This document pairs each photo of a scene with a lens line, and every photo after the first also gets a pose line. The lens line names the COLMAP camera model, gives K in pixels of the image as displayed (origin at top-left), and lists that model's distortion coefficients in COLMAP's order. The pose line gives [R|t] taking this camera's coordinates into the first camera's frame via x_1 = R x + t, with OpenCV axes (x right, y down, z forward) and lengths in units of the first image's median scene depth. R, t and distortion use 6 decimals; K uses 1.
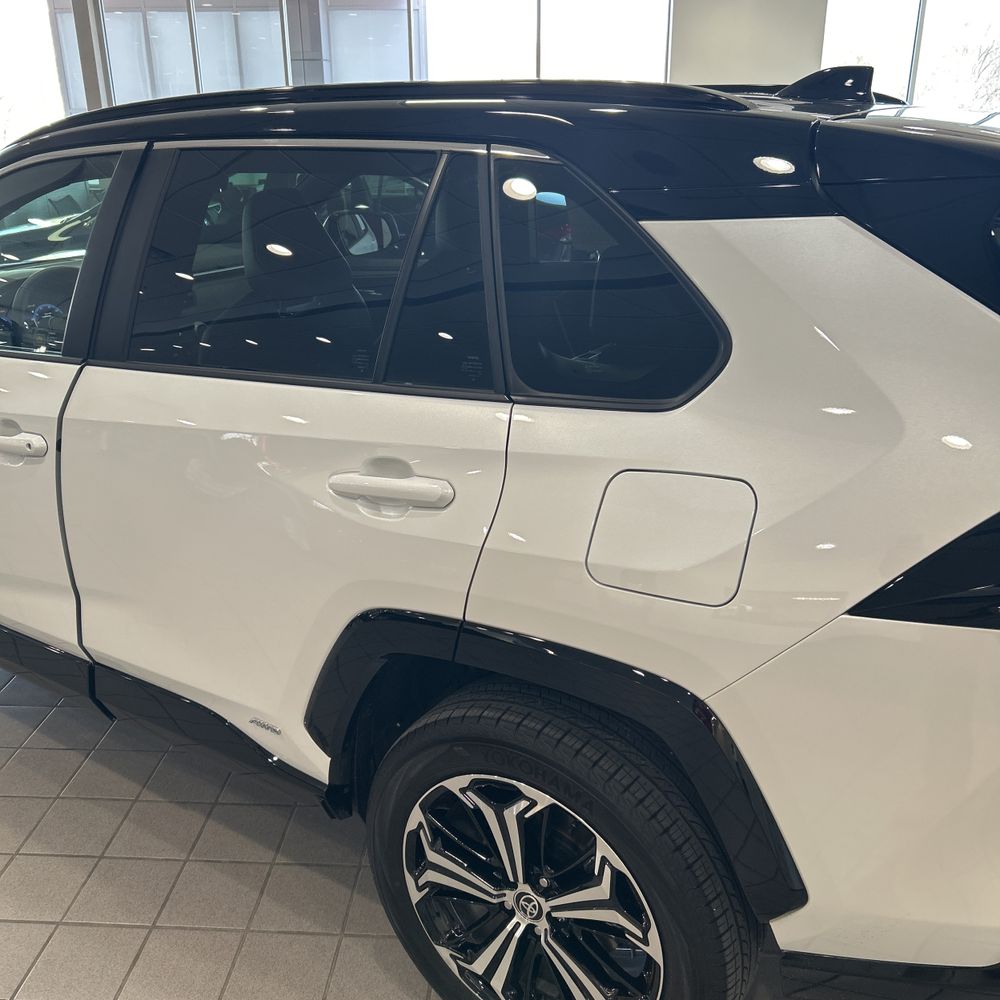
lens RADIAL K [[1007.6, 0, 550.2], [0, 1007.6, 510.9], [0, 0, 1]] dist [0.016777, 0.000000]
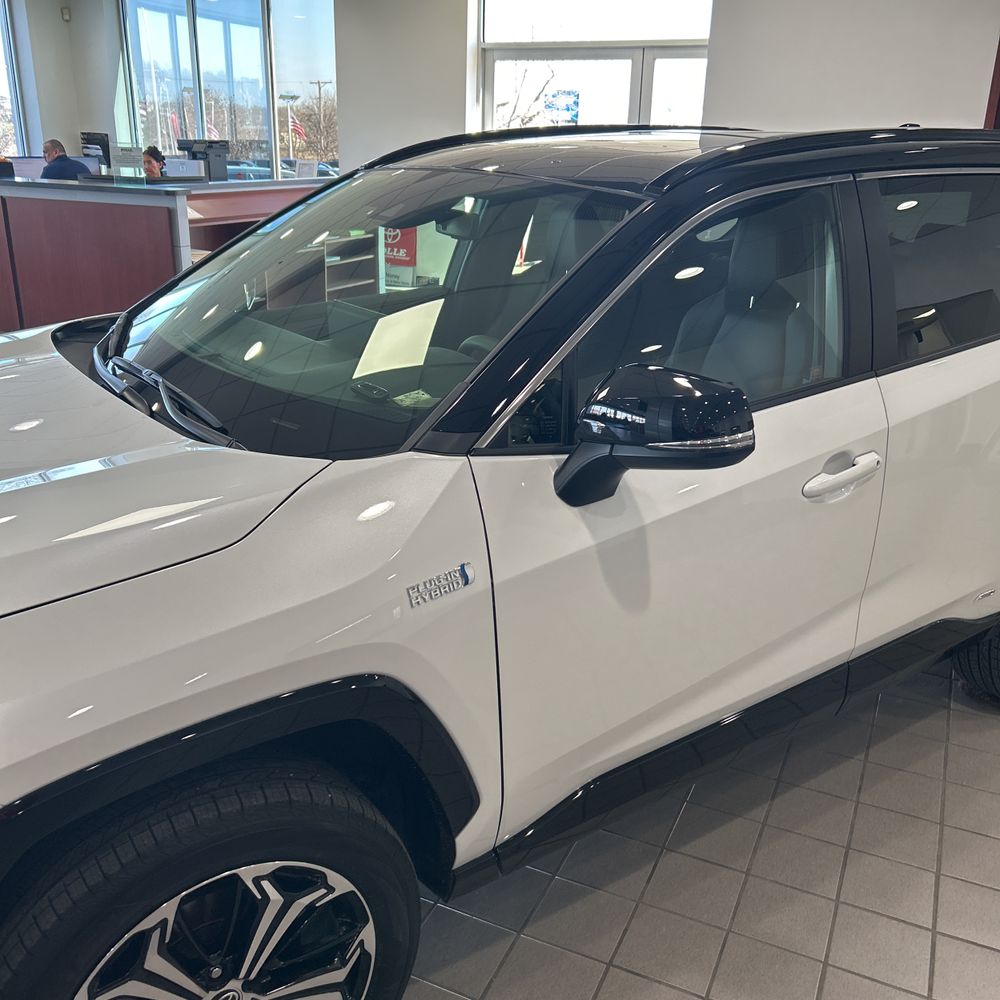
lens RADIAL K [[1007.6, 0, 496.2], [0, 1007.6, 518.5], [0, 0, 1]] dist [0.016777, 0.000000]
pose [[0.371100, -0.320968, 0.871358, -1.840704], [0.325317, 0.923832, 0.201749, -0.406802], [-0.869744, 0.208598, 0.447250, 1.020125]]
